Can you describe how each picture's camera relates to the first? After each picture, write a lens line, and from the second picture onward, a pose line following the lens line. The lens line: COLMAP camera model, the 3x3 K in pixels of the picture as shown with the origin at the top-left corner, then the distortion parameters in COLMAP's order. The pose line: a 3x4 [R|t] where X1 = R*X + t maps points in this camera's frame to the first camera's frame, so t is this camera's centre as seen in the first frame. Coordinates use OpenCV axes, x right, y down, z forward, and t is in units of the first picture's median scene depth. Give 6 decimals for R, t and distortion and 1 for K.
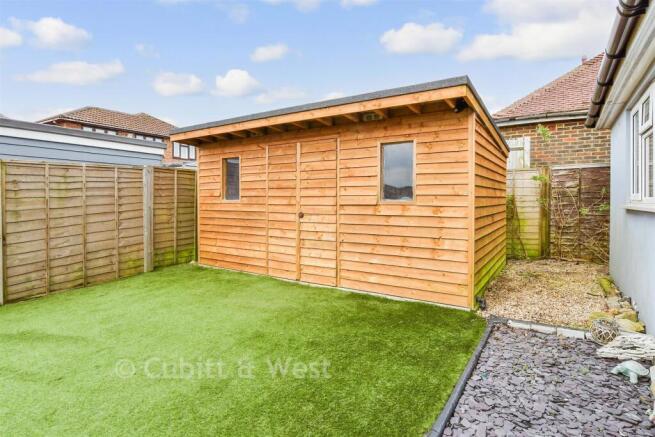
lens RADIAL K [[344.0, 0, 322.3], [0, 344.0, 197.8], [0, 0, 1]] dist [0.002823, 0.003014]
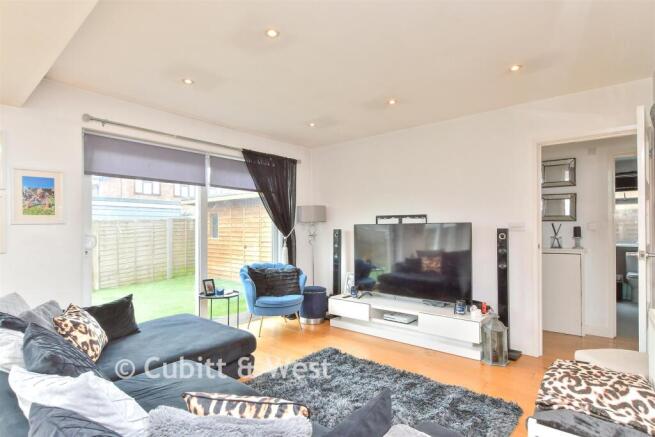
lens RADIAL K [[344.0, 0, 328.7], [0, 344.0, 222.0], [0, 0, 1]] dist [0.002823, 0.003014]
pose [[0.994255, -0.006555, -0.106841, 0.539569], [0.005486, 0.999932, -0.010295, -0.057894], [0.106901, 0.009650, 0.994223, -0.730484]]
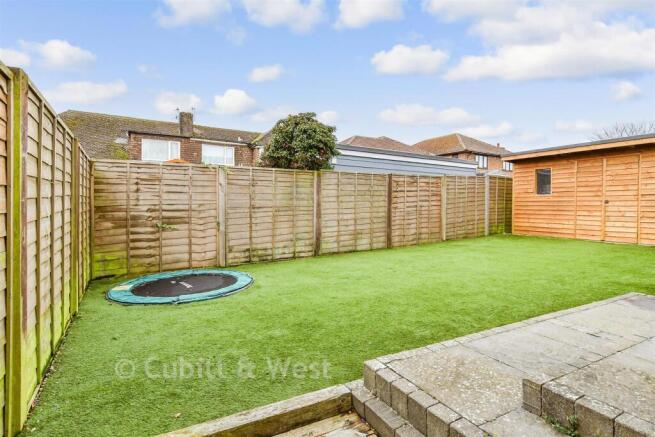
lens RADIAL K [[344.0, 0, 329.6], [0, 344.0, 212.5], [0, 0, 1]] dist [0.002823, 0.003014]
pose [[0.909766, 0.014056, -0.414884, -0.549129], [-0.006817, 0.999798, 0.018926, 0.074384], [0.415066, -0.014390, 0.909677, -1.016539]]
